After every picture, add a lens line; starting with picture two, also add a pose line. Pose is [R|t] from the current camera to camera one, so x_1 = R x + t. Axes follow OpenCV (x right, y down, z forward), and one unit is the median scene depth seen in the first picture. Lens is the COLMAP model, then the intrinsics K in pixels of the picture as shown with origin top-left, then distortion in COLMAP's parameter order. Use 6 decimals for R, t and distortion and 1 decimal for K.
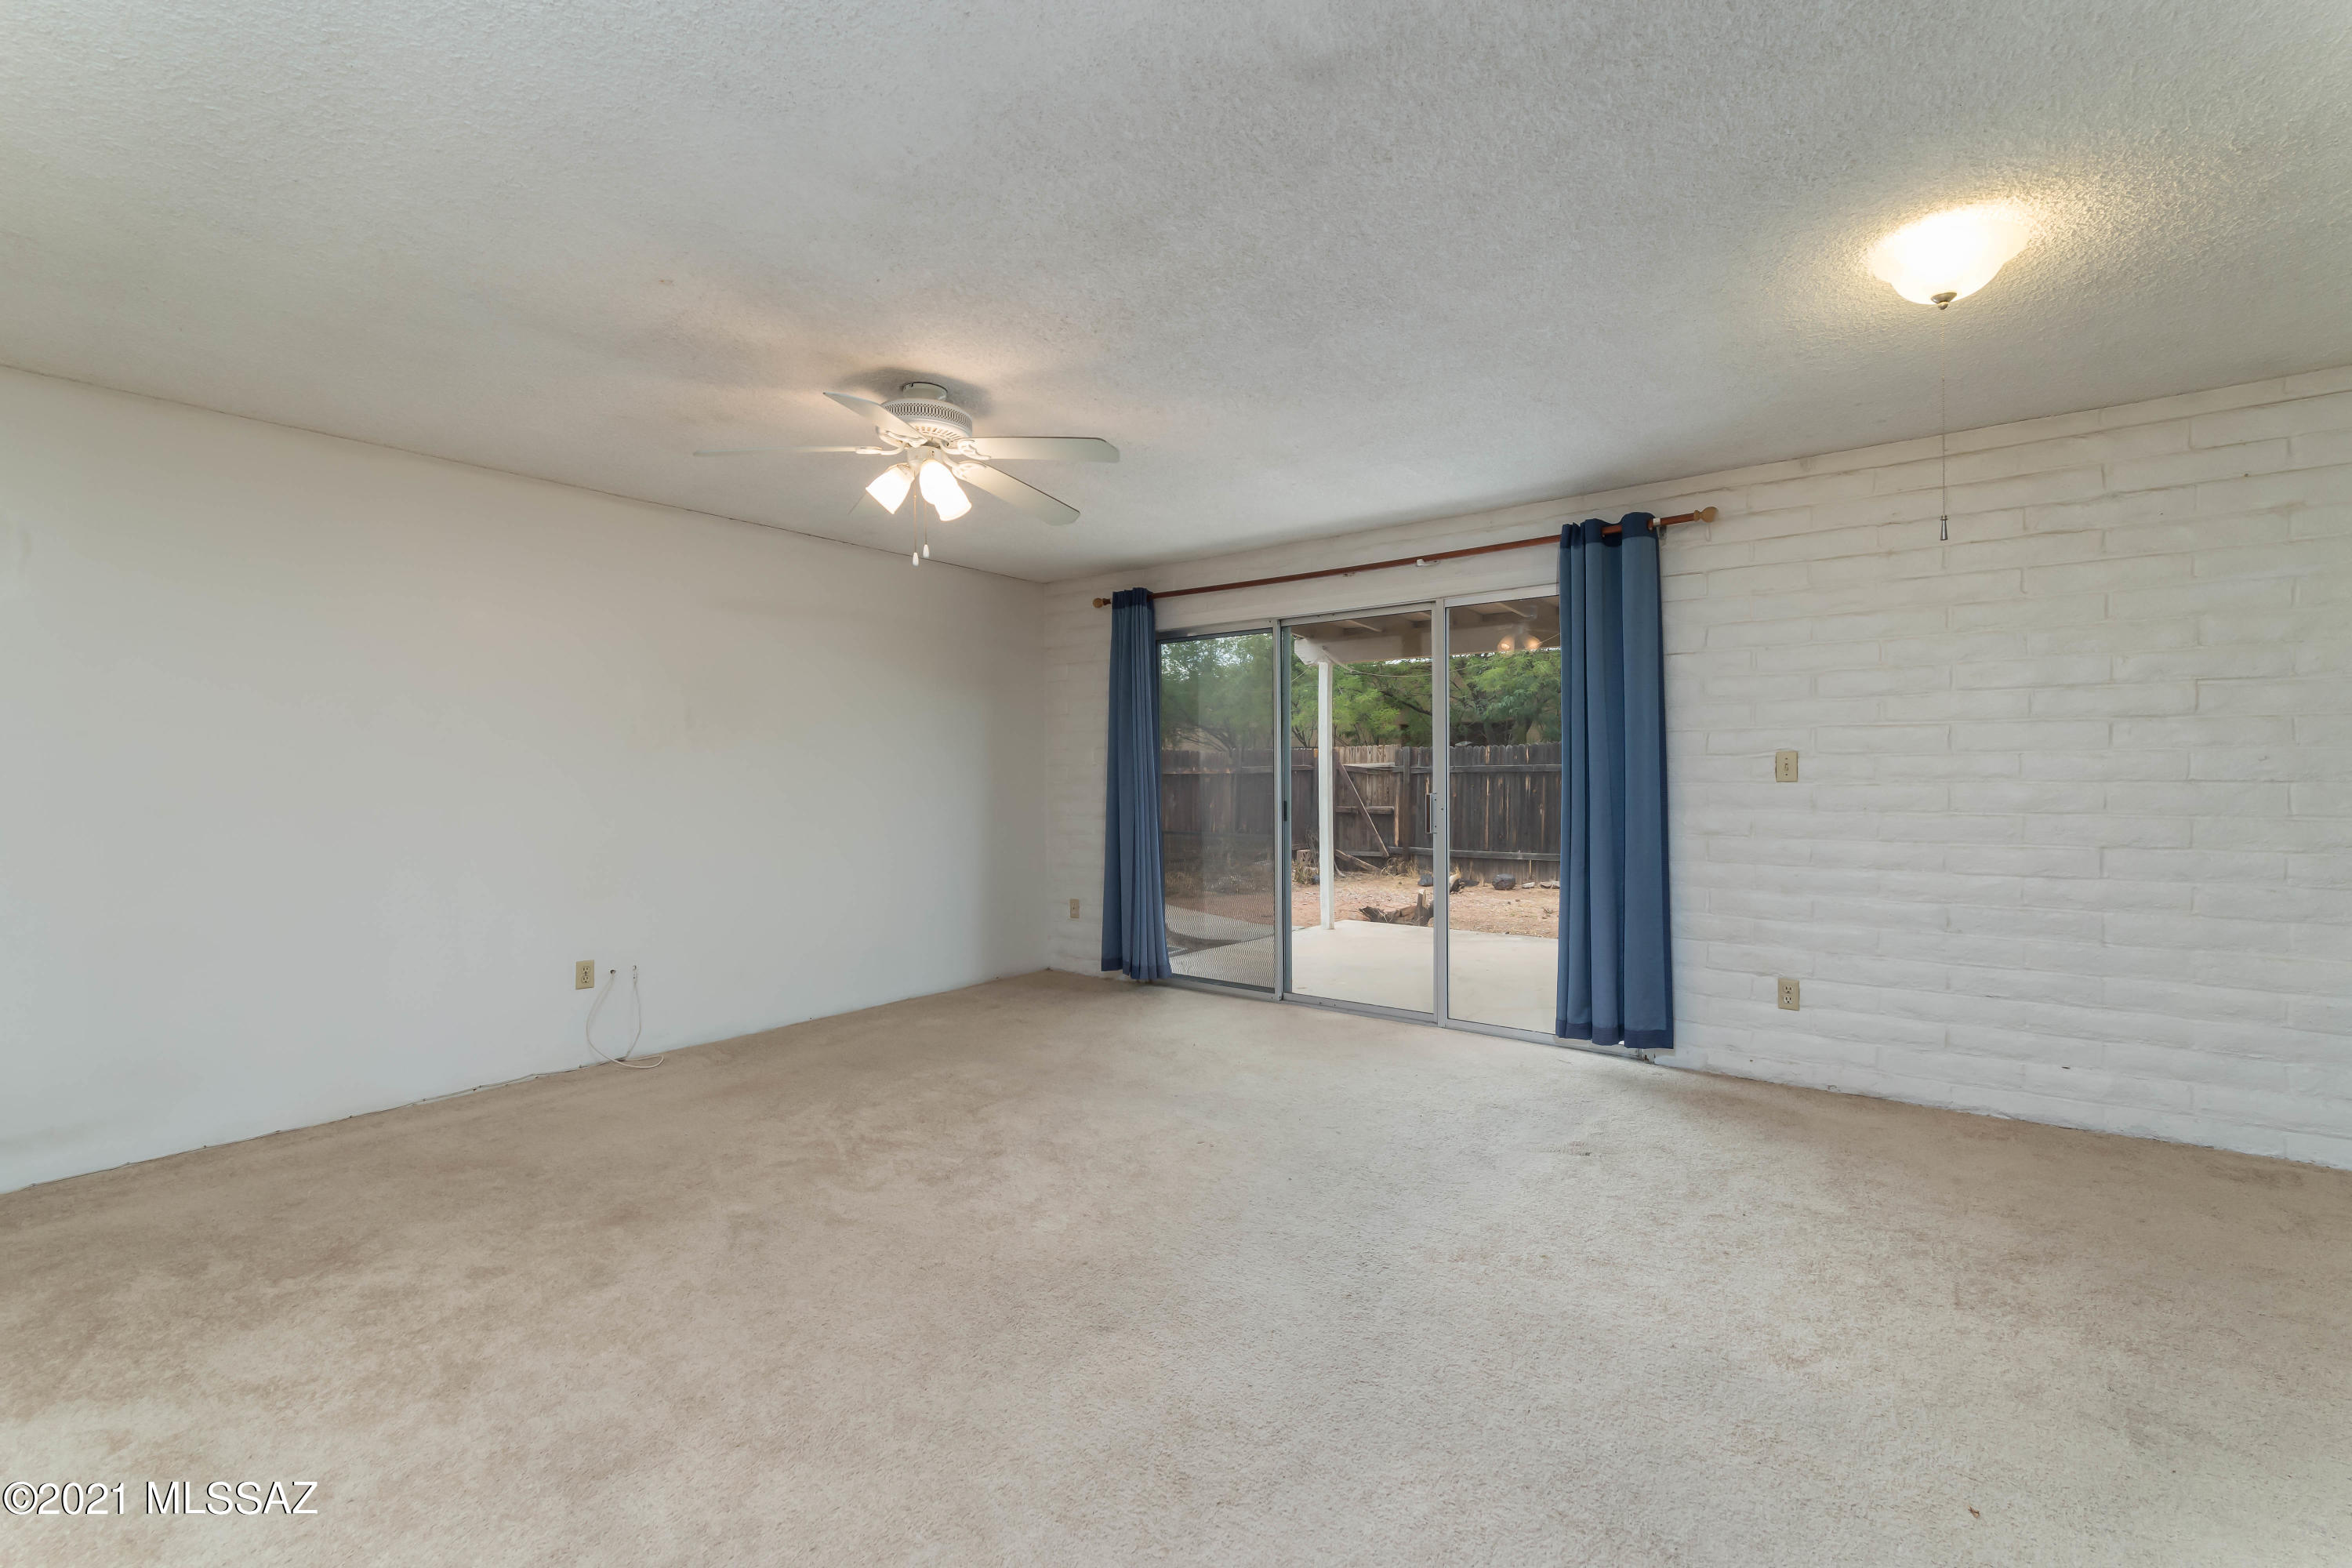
lens RADIAL K [[1032.5, 0, 1187.8], [0, 1032.5, 778.5], [0, 0, 1]] dist [-0.000345, 0.000188]
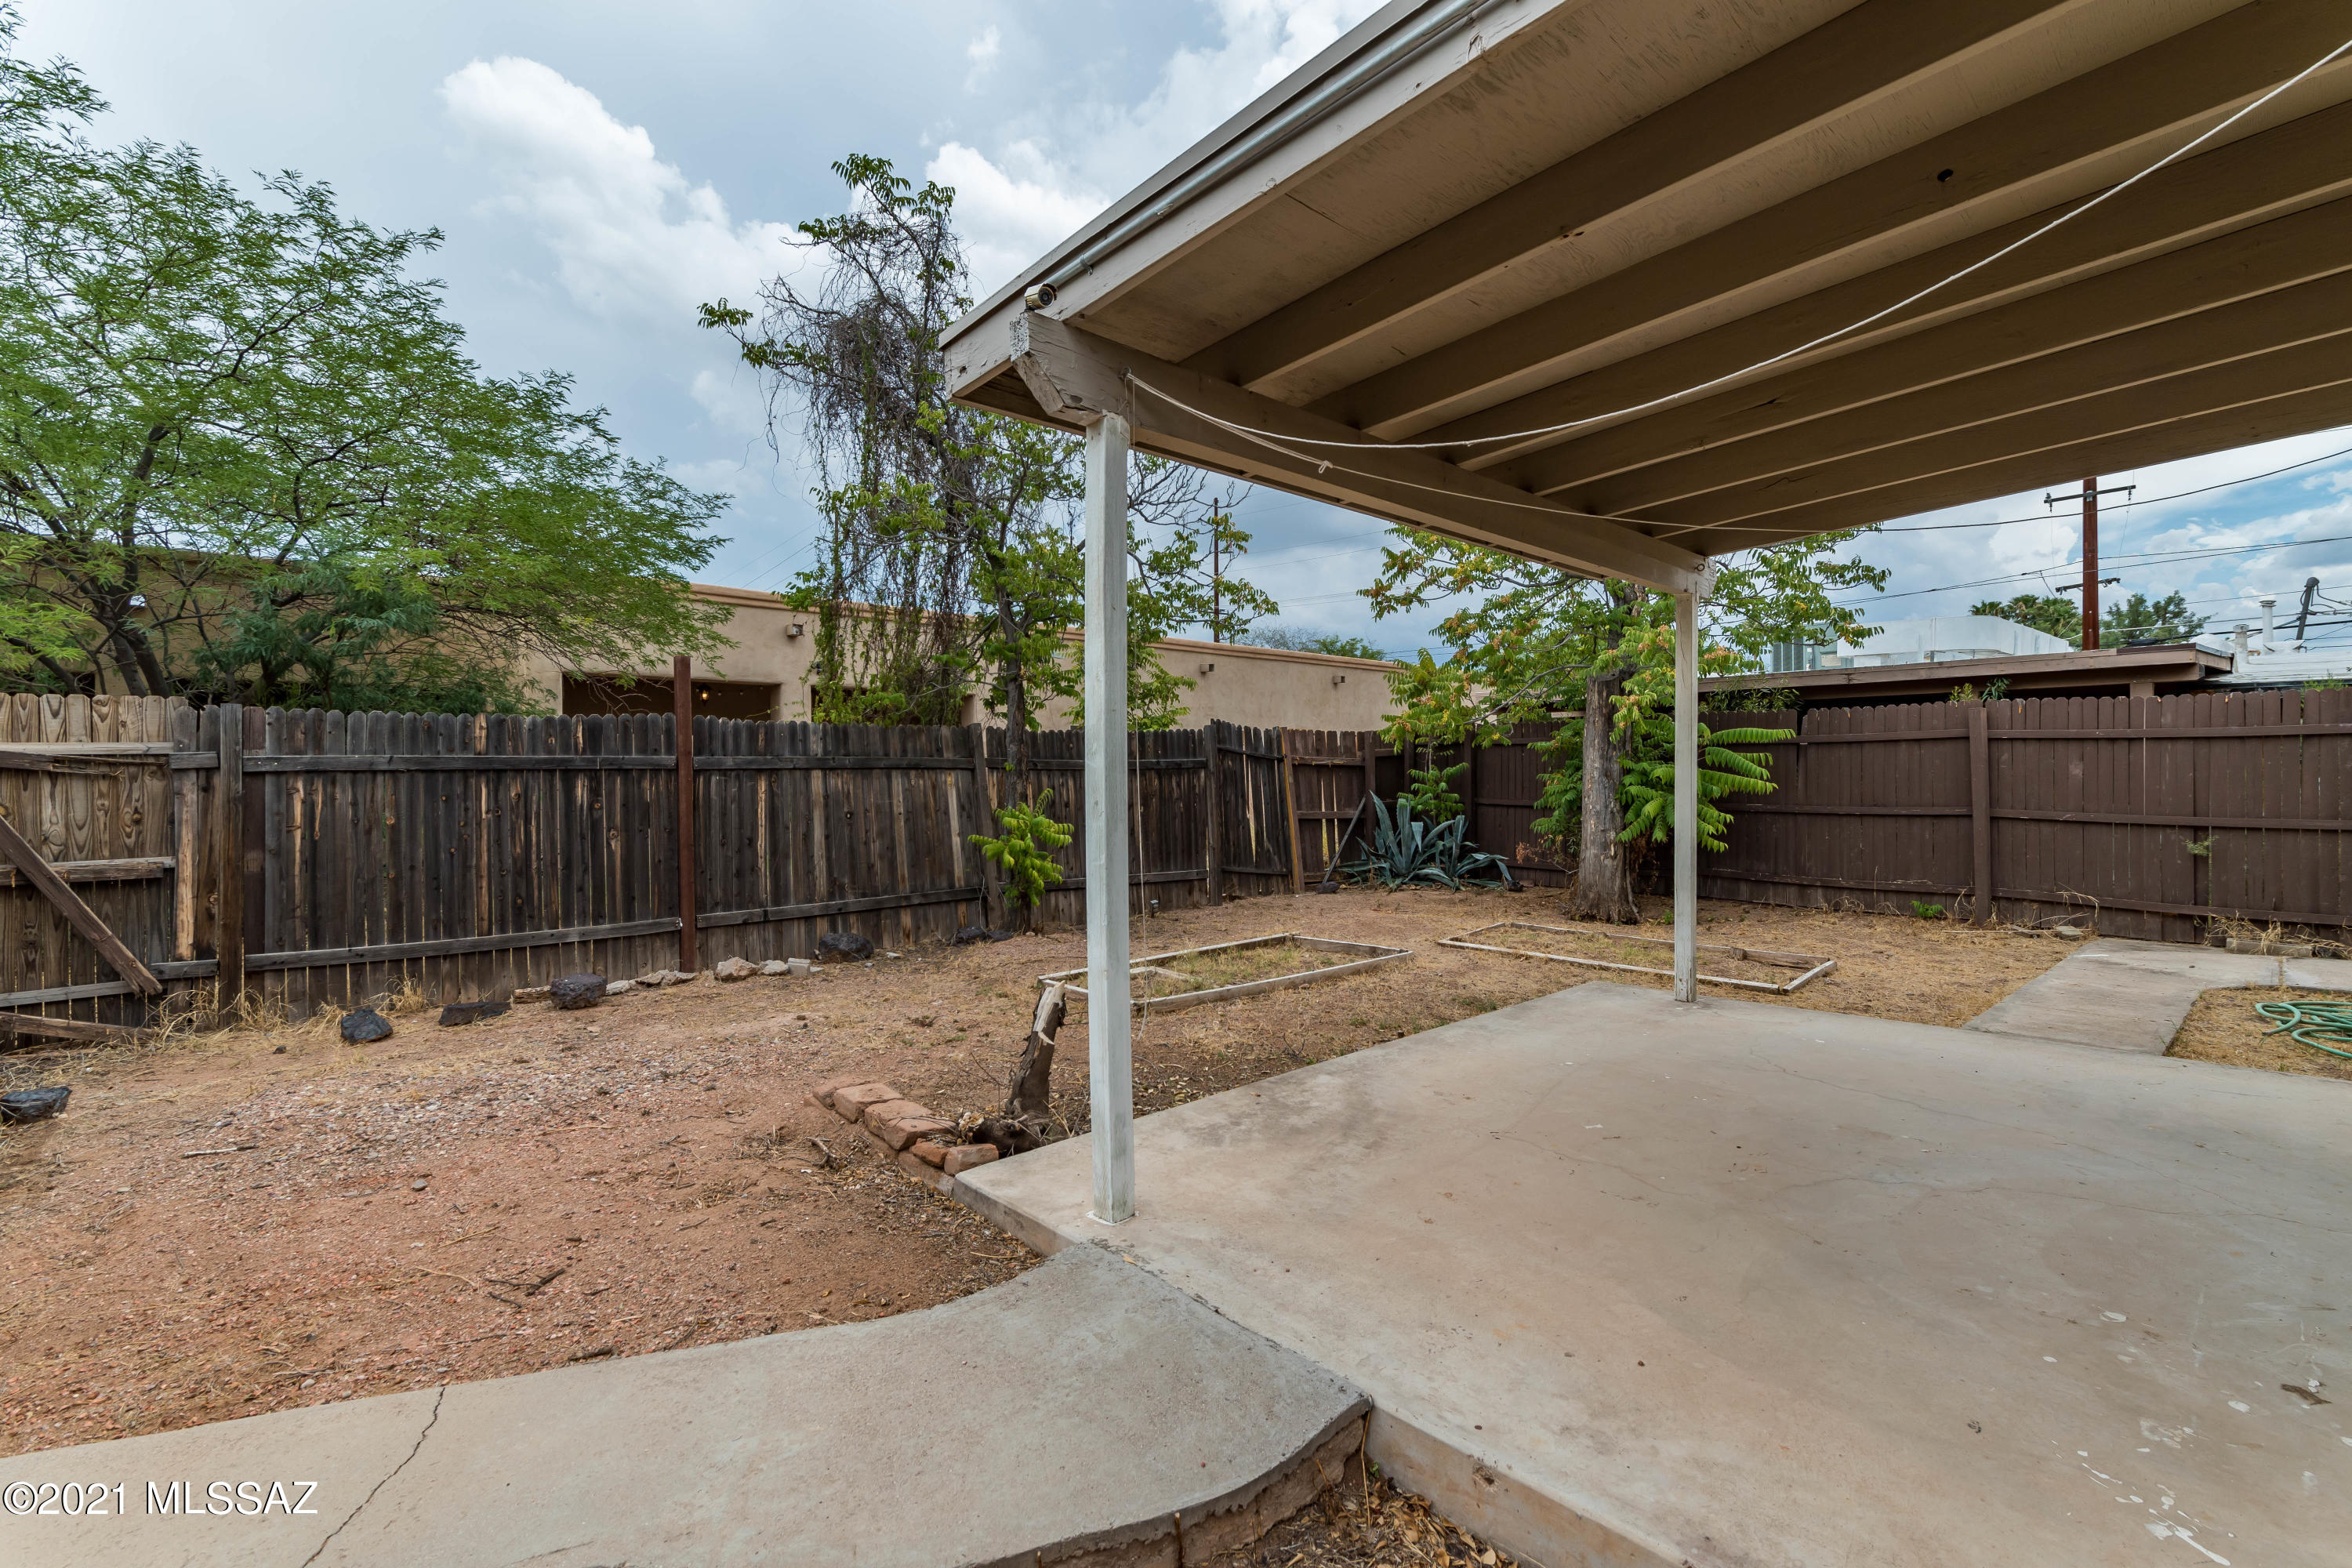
lens RADIAL K [[1032.5, 0, 1187.8], [0, 1032.5, 778.5], [0, 0, 1]] dist [-0.000345, 0.000188]
pose [[0.144447, -0.000272, 0.989513, -0.380914], [0.005884, 0.999983, -0.000585, 0.002285], [-0.989495, 0.005907, 0.144446, 1.761029]]
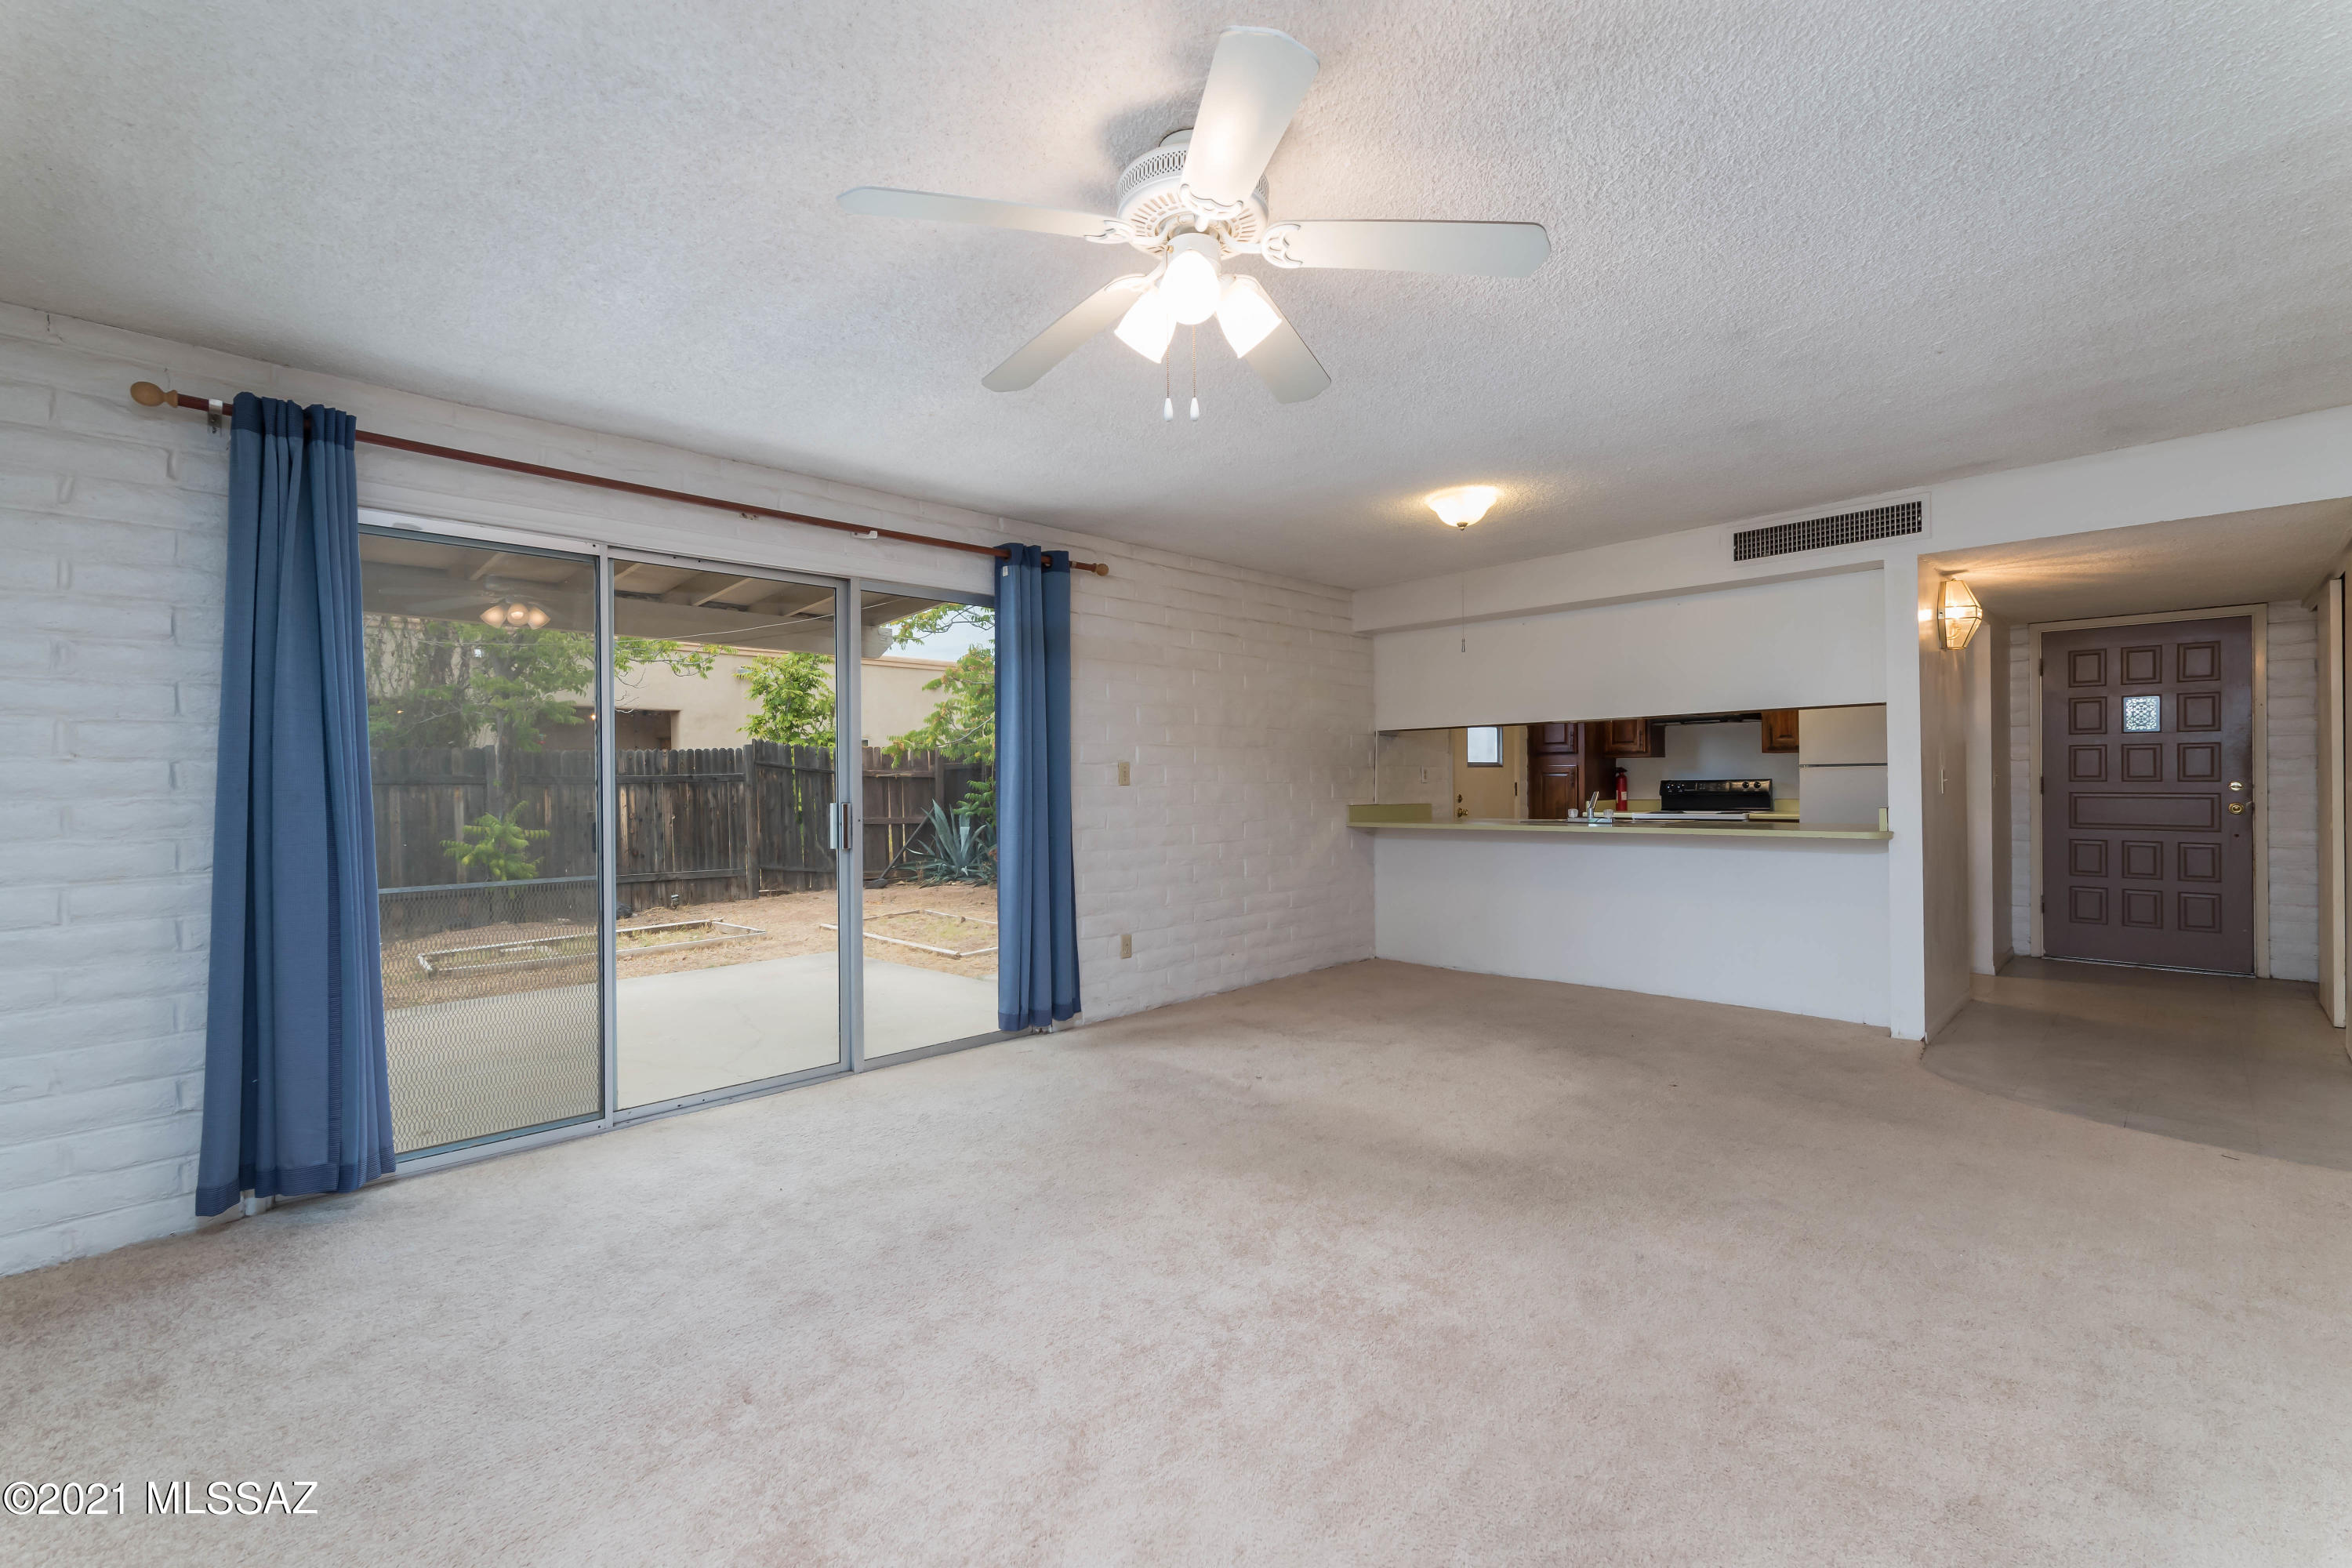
lens RADIAL K [[1032.5, 0, 1187.8], [0, 1032.5, 778.5], [0, 0, 1]] dist [-0.000345, 0.000188]
pose [[0.114363, 0.005345, 0.993425, -0.605389], [0.012396, 0.999900, -0.006807, 0.003535], [-0.993362, 0.013093, 0.114285, 0.646995]]
